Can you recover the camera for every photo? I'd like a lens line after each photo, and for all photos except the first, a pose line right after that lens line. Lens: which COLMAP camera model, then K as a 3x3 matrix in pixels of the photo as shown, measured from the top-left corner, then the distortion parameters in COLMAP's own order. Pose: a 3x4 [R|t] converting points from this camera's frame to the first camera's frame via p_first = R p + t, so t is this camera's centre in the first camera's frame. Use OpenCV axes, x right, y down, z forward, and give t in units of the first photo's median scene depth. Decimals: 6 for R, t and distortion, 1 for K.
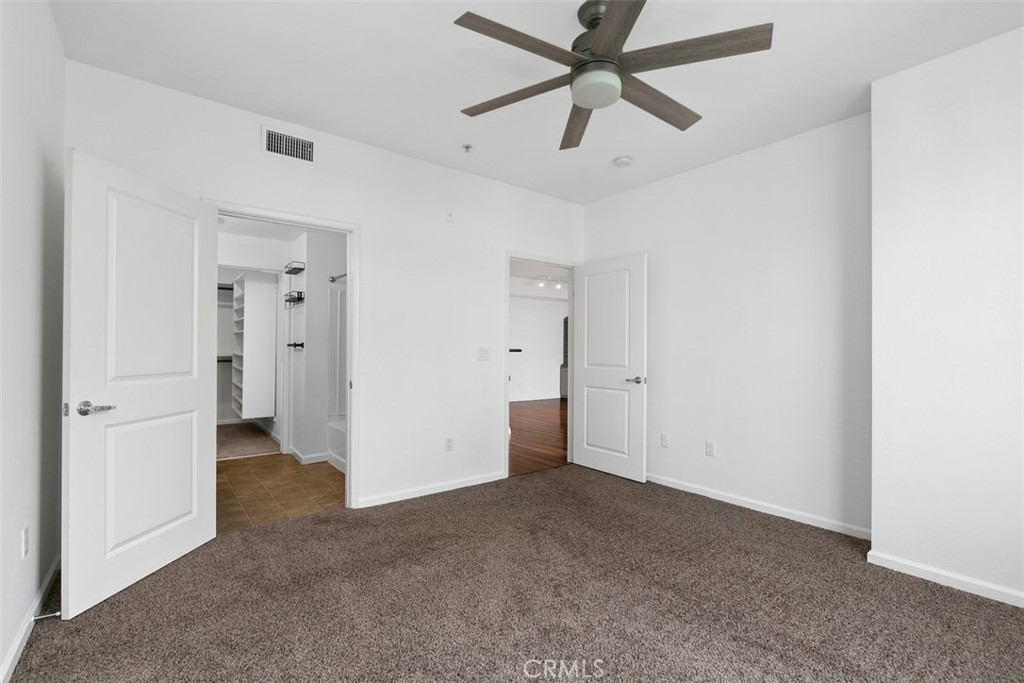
lens RADIAL K [[456.4, 0, 508.1], [0, 456.4, 339.9], [0, 0, 1]] dist [-0.001858, -0.000091]
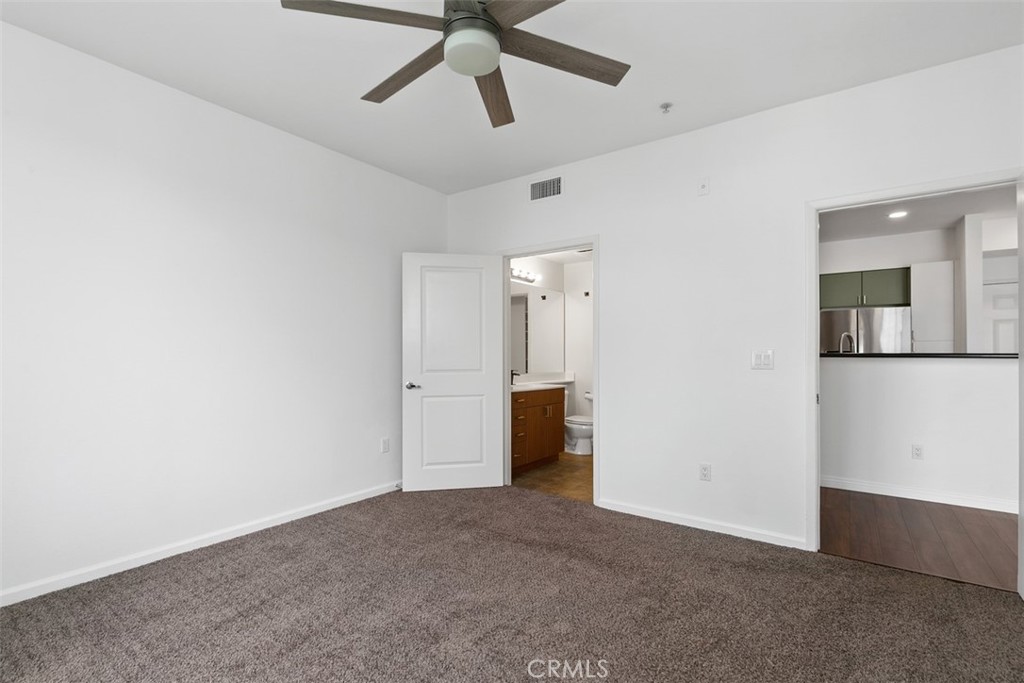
lens RADIAL K [[469.4, 0, 504.7], [0, 469.4, 345.6], [0, 0, 1]] dist [-0.001554, -0.000019]
pose [[0.284025, -0.024399, -0.958506, 0.657380], [0.020036, 0.999609, -0.019508, 0.017912], [0.958607, -0.013664, 0.284403, 0.502383]]
